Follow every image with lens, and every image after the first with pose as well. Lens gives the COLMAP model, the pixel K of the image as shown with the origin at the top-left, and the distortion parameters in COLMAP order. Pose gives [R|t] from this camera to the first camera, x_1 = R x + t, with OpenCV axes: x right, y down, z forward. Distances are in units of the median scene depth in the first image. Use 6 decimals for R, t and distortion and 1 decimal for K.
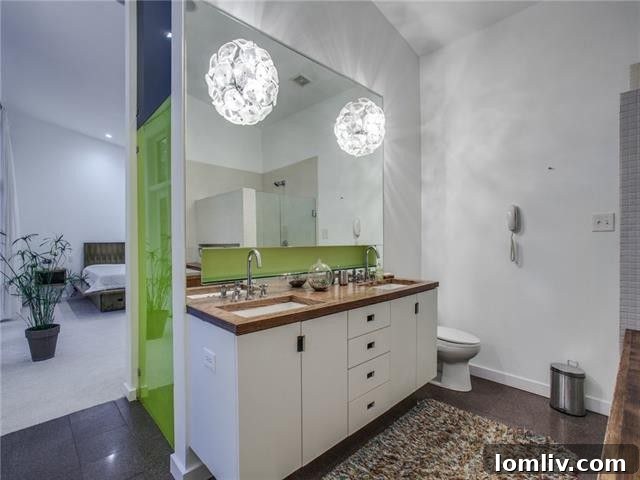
lens RADIAL K [[307.9, 0, 320.0], [0, 307.9, 240.0], [0, 0, 1]] dist [-0.000186, 0.000011]
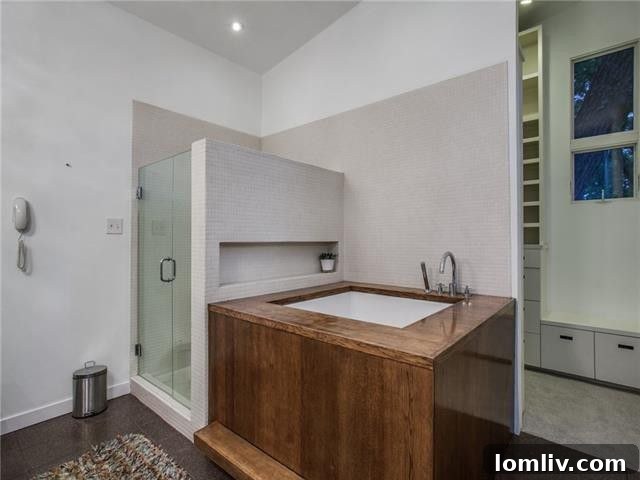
lens RADIAL K [[326.1, 0, 320.1], [0, 326.1, 225.9], [0, 0, 1]] dist [0.000055, -0.000020]
pose [[-0.101344, 0.049611, 0.993614, -0.342831], [0.005193, 0.998769, -0.049339, 0.005254], [-0.994838, 0.000159, -0.101477, 0.358241]]
